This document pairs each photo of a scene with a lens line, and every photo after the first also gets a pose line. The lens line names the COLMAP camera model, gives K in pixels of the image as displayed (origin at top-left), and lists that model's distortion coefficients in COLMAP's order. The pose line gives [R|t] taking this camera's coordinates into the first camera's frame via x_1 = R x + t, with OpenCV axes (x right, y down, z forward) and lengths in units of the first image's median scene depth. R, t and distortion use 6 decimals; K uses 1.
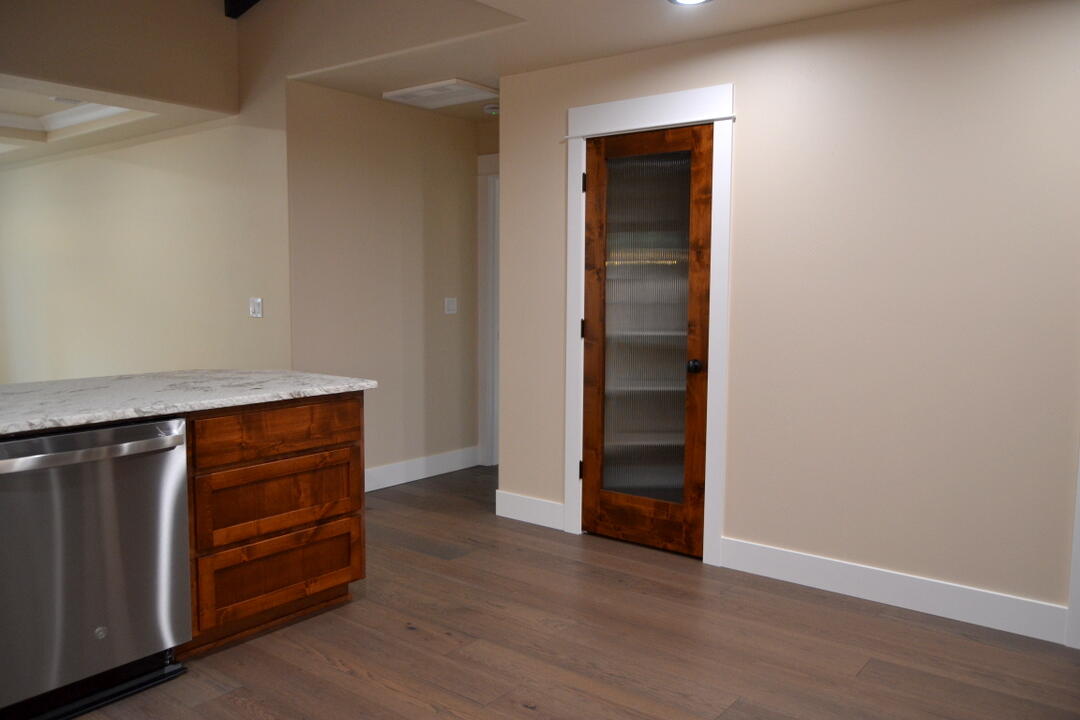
lens RADIAL K [[855.1, 0, 546.6], [0, 855.1, 357.7], [0, 0, 1]] dist [-0.016502, 0.011546]
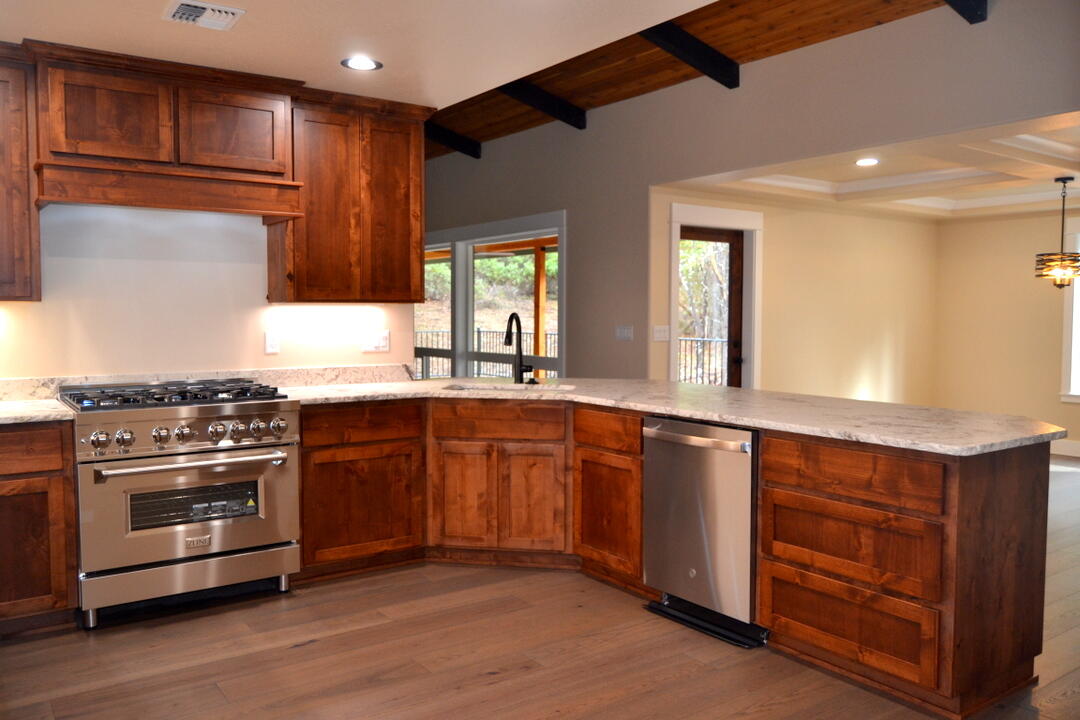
lens RADIAL K [[855.1, 0, 546.6], [0, 855.1, 357.7], [0, 0, 1]] dist [-0.016502, 0.011546]
pose [[-0.306095, 0.038845, -0.951208, 0.697572], [-0.089237, 0.993597, 0.069292, -0.078019], [0.947809, 0.106093, -0.300669, 0.962146]]
